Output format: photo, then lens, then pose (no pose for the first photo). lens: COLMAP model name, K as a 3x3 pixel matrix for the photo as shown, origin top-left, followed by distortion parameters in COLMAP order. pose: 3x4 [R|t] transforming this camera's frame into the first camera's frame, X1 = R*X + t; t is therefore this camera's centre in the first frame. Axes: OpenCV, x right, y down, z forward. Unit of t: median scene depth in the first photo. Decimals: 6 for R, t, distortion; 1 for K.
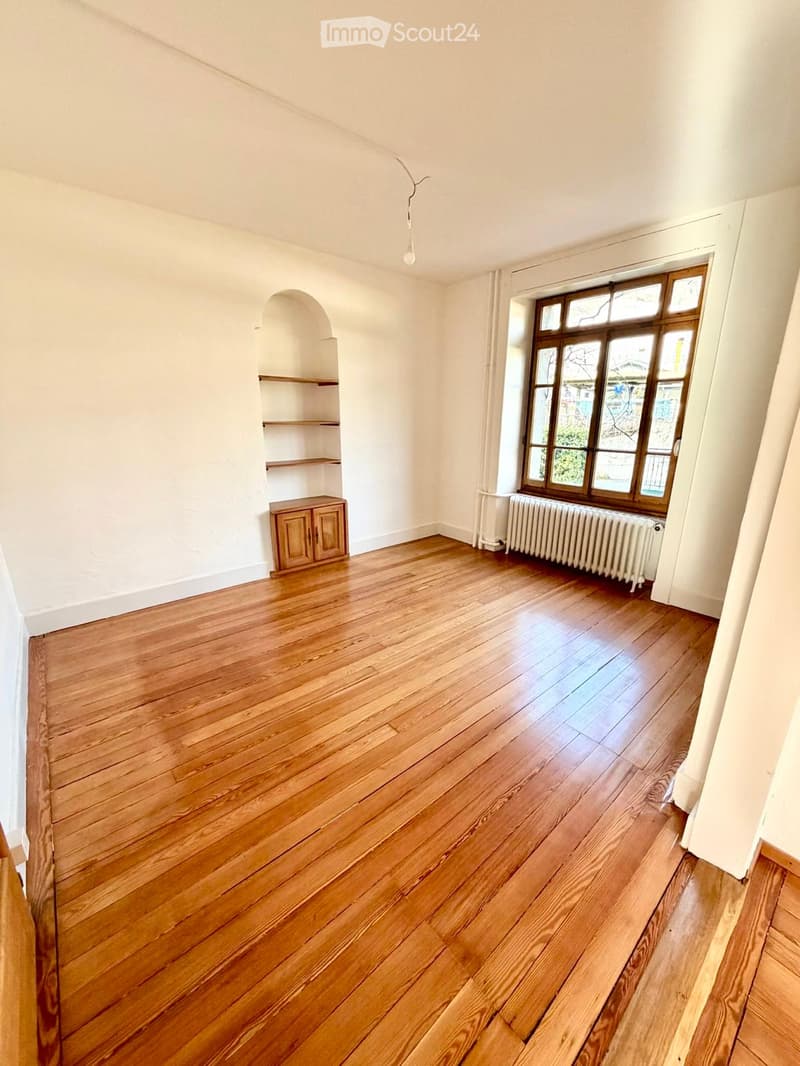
lens RADIAL K [[424.3, 0, 404.3], [0, 424.3, 535.8], [0, 0, 1]] dist [0.003719, -0.000133]
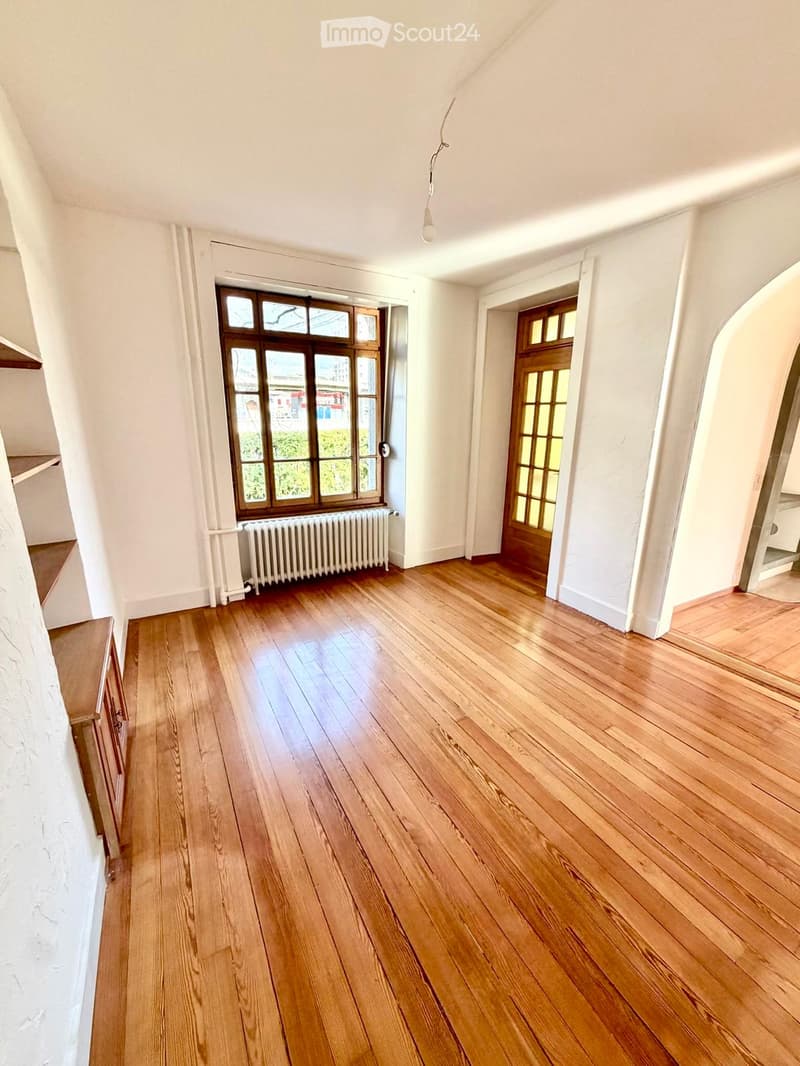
lens RADIAL K [[424.3, 0, 403.5], [0, 424.3, 532.7], [0, 0, 1]] dist [0.003719, -0.000133]
pose [[0.185291, -0.262762, 0.946902, -0.541901], [0.267198, 0.940755, 0.208771, -0.198489], [-0.945660, 0.214326, 0.244523, 0.606786]]
